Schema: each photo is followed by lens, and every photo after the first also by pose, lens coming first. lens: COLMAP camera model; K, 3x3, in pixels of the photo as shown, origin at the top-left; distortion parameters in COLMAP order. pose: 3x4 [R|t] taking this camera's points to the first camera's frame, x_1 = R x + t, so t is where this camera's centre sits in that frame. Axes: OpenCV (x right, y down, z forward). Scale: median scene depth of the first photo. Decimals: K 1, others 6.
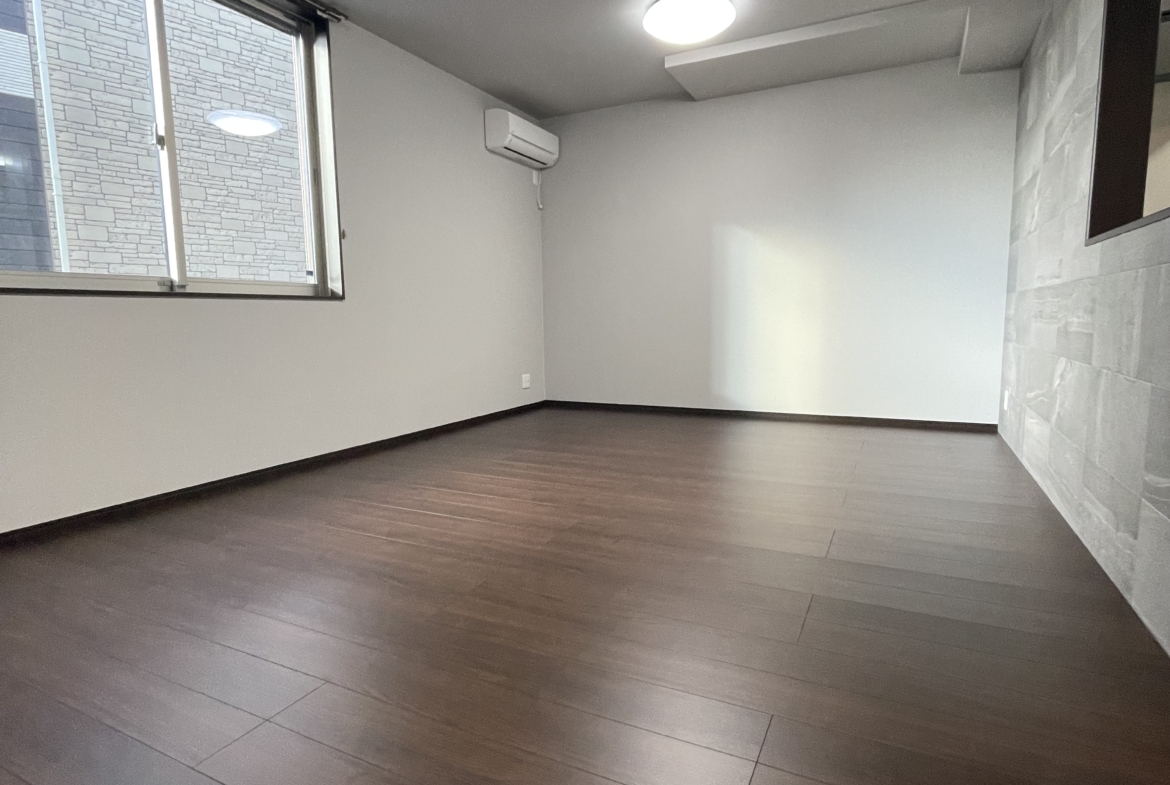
lens RADIAL K [[639.4, 0, 585.8], [0, 639.4, 397.1], [0, 0, 1]] dist [-0.000461, 0.000034]
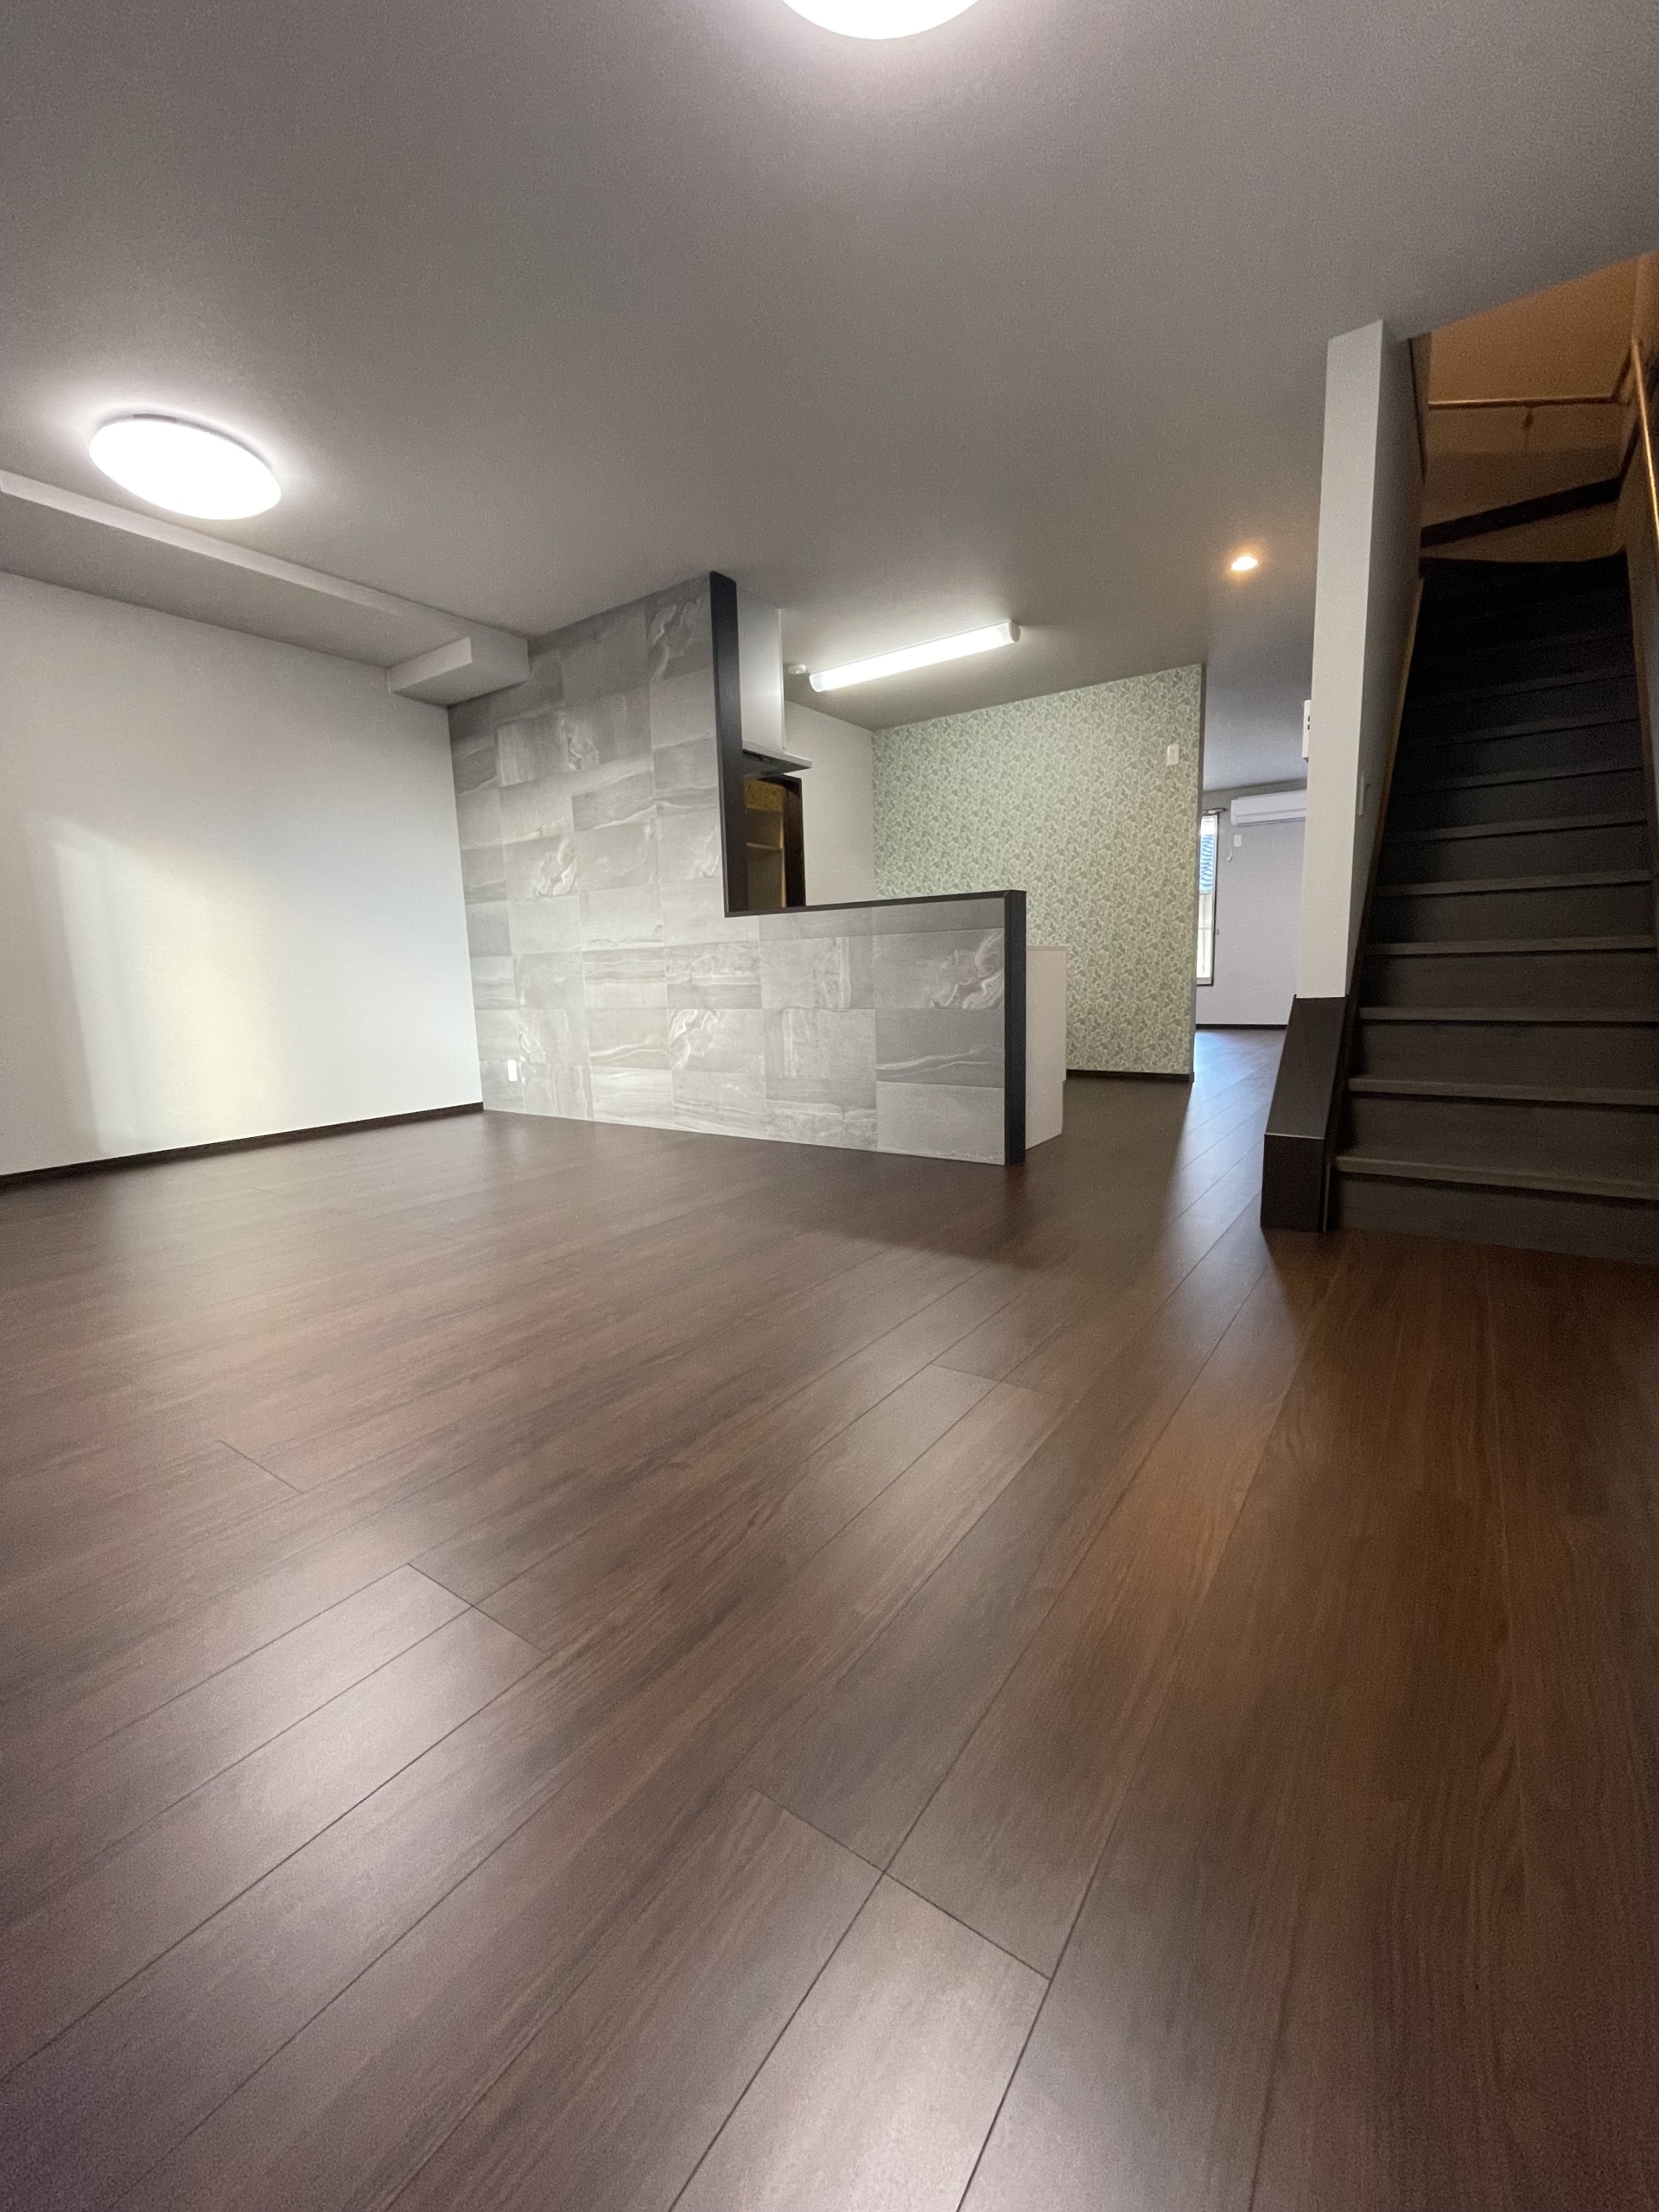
lens RADIAL K [[894.1, 0, 839.1], [0, 894.1, 1106.3], [0, 0, 1]] dist [-0.000178, 0.000535]
pose [[0.151338, -0.132149, 0.979609, -0.560171], [0.146712, 0.983050, 0.109948, -0.016923], [-0.977534, 0.127081, 0.168161, 0.305041]]
